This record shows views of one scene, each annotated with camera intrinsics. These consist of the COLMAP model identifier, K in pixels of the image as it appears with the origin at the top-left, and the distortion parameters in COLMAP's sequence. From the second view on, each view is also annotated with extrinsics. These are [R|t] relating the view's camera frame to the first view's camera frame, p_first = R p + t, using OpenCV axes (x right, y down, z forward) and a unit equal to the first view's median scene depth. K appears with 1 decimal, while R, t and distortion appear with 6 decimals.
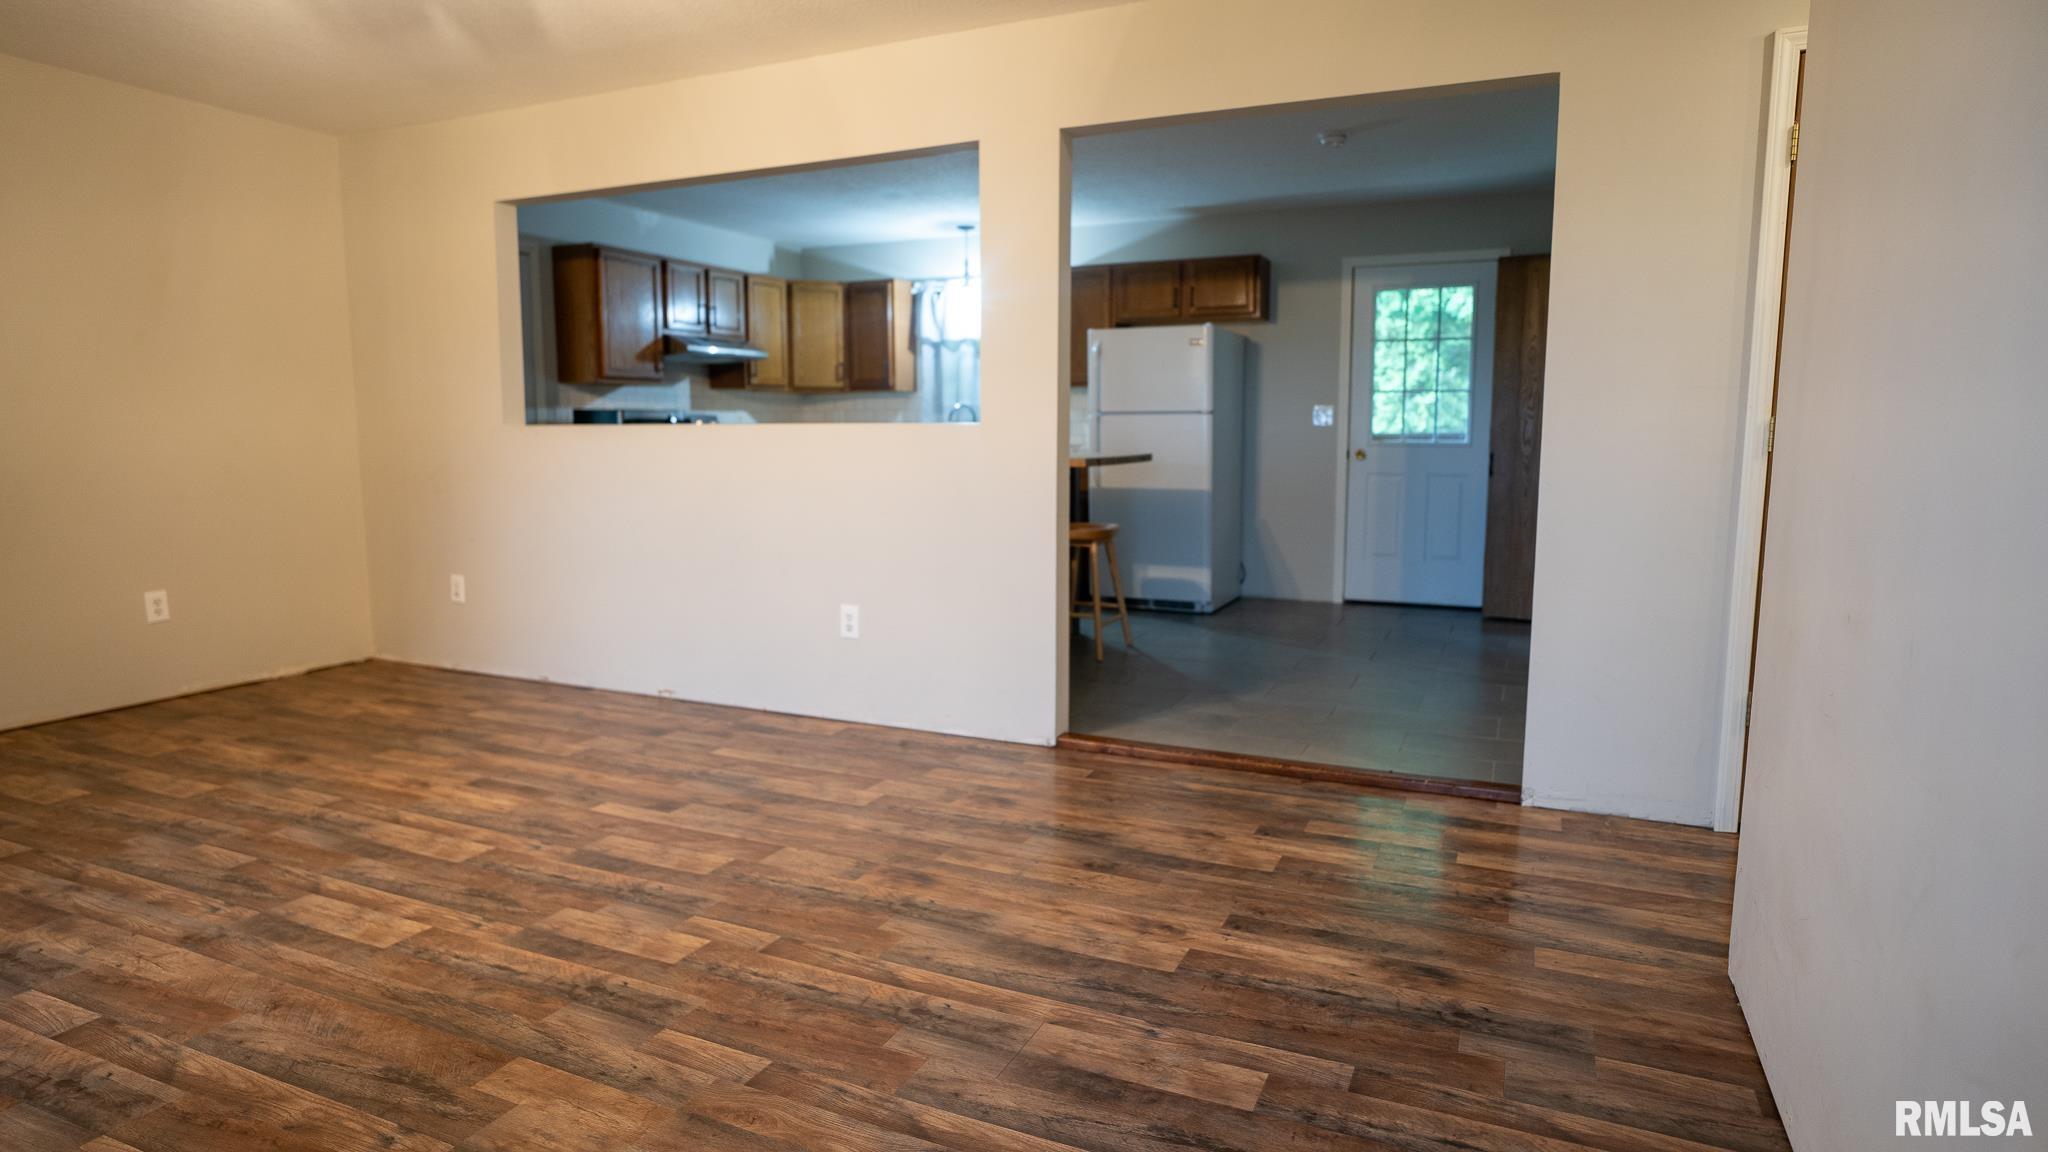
lens RADIAL K [[1122.3, 0, 1024.6], [0, 1122.3, 580.3], [0, 0, 1]] dist [-0.054172, 0.039228]
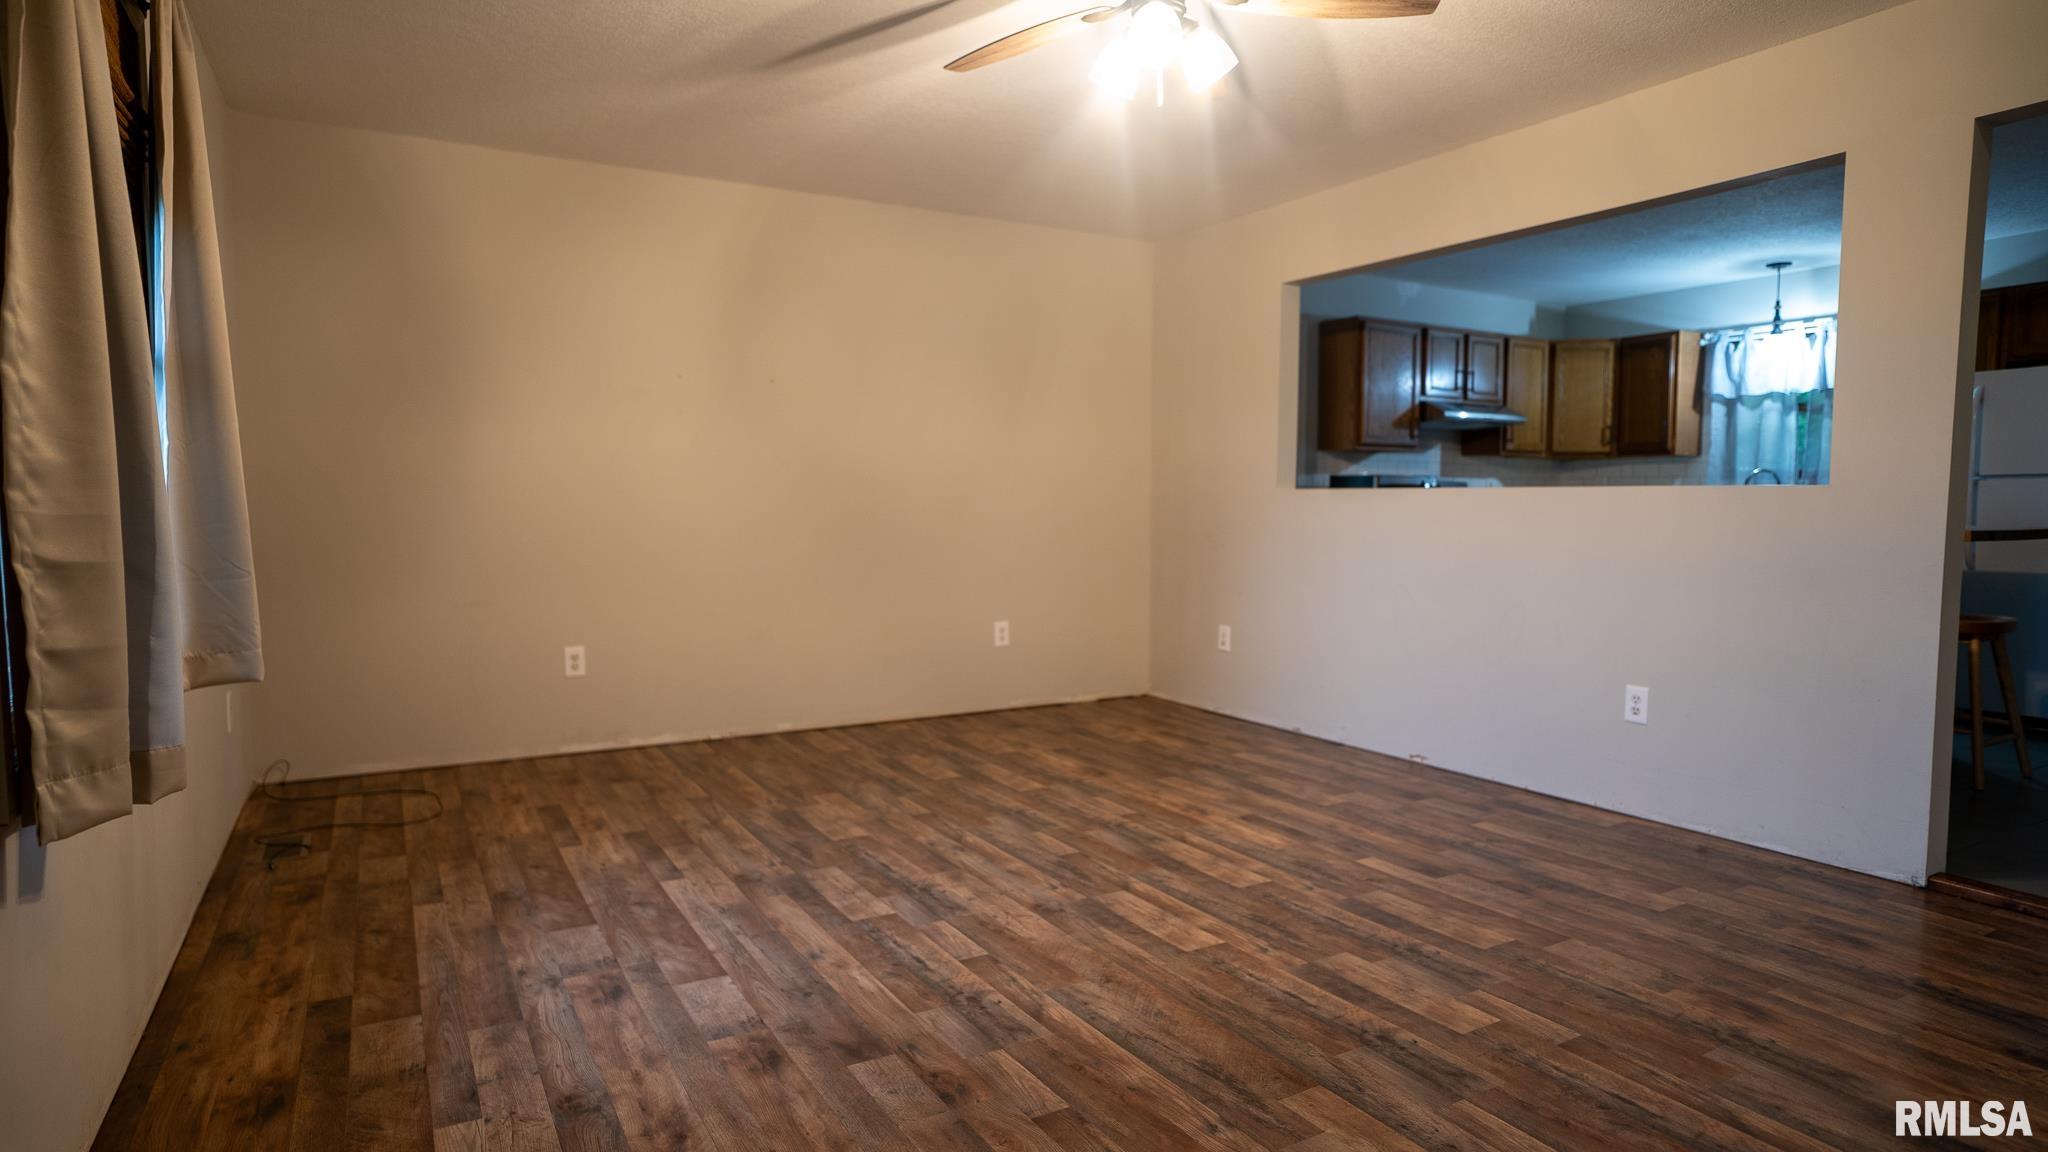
lens RADIAL K [[1122.3, 0, 1024.6], [0, 1122.3, 580.3], [0, 0, 1]] dist [-0.054172, 0.039228]
pose [[0.817133, 0.042691, -0.574867, -0.066039], [-0.079420, 0.996081, -0.038918, 0.014945], [0.570953, 0.077457, 0.817321, -0.023013]]
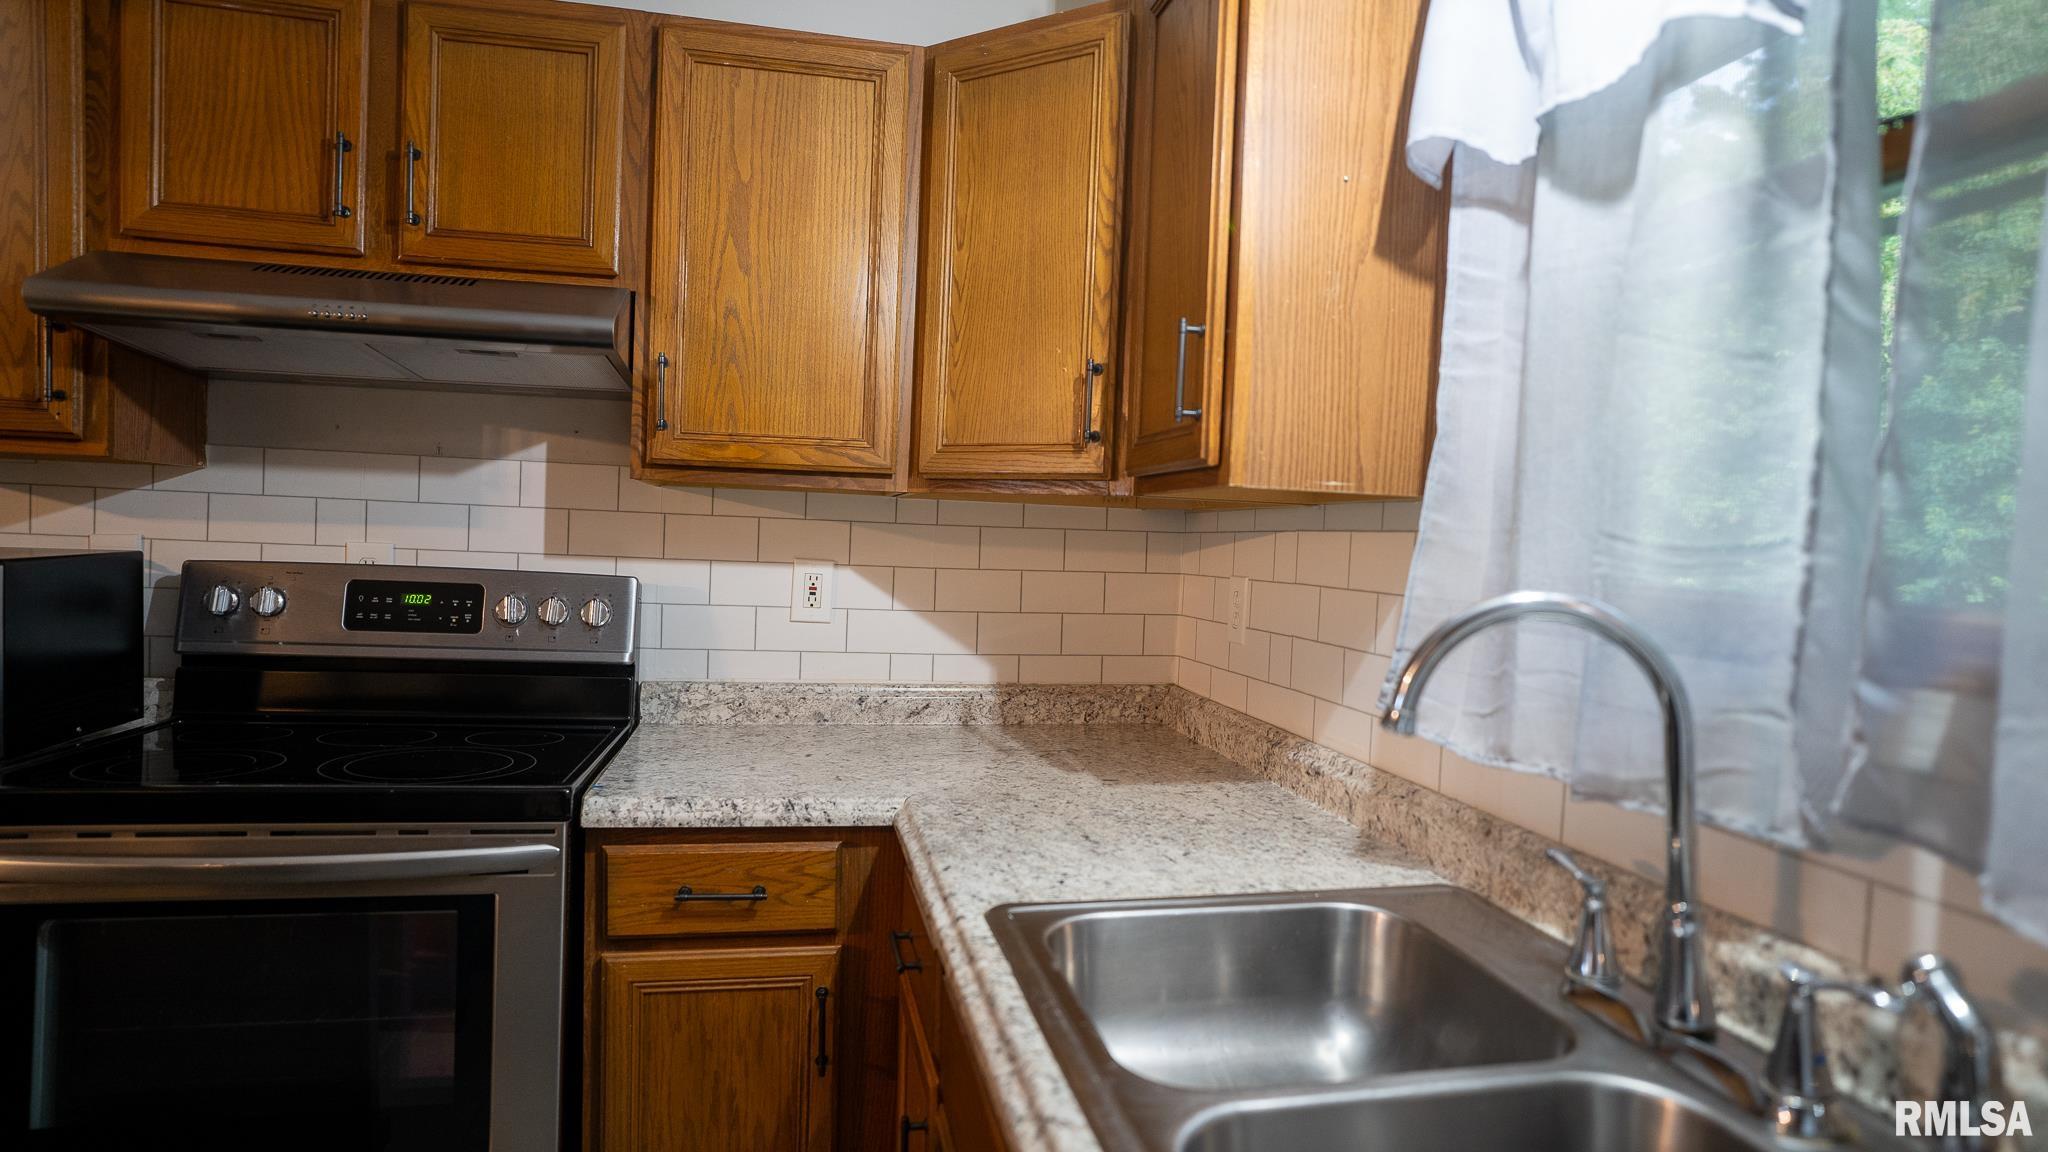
lens RADIAL K [[1125.4, 0, 1020.7], [0, 1125.4, 571.6], [0, 0, 1]] dist [-0.052093, 0.038084]
pose [[0.592984, 0.045850, -0.803908, 0.012030], [-0.143209, 0.988466, -0.049258, -0.345504], [0.792377, 0.144336, 0.592711, 2.116234]]
